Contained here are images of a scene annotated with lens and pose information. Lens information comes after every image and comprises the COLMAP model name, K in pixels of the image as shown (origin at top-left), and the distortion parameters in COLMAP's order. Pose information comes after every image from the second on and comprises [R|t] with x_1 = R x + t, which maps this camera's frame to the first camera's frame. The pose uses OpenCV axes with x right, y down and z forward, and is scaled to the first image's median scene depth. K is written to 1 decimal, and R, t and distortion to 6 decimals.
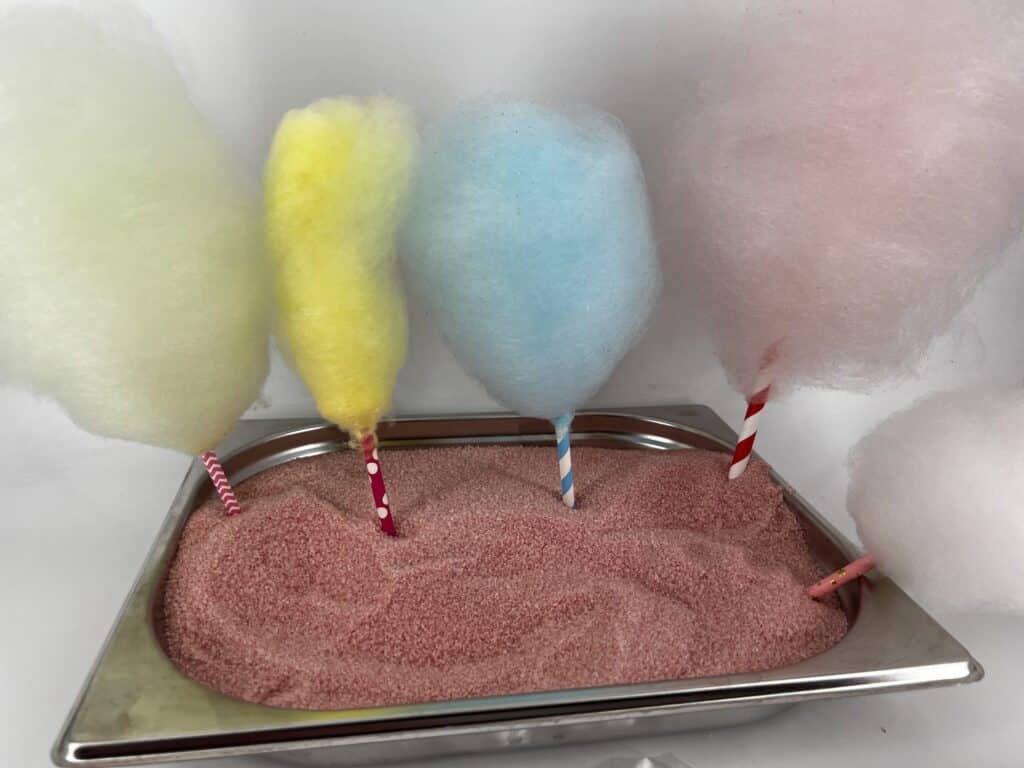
lens RADIAL K [[792.6, 0, 512.0], [0, 792.6, 384.0], [0, 0, 1]] dist [0.048070, -0.078201]
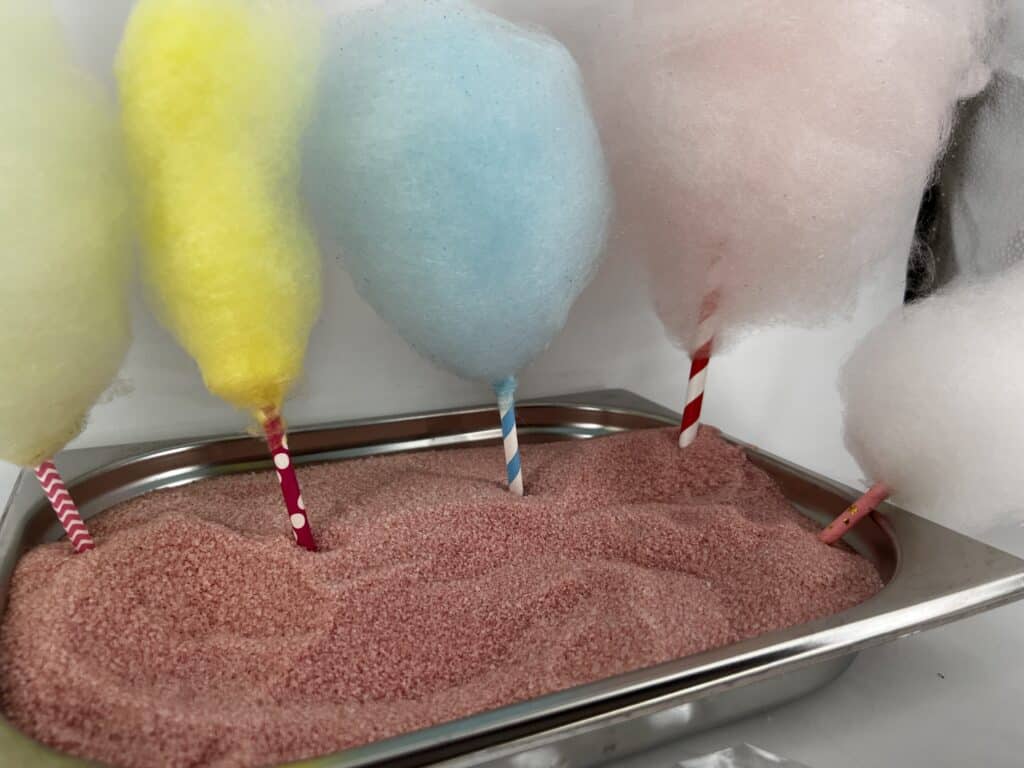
lens RADIAL K [[792.6, 0, 512.0], [0, 792.6, 384.0], [0, 0, 1]] dist [0.048070, -0.078201]
pose [[0.967297, -0.087843, 0.237952, -0.142990], [0.111810, 0.989723, -0.089149, 0.130268], [-0.227675, 0.112839, 0.967177, 0.210370]]
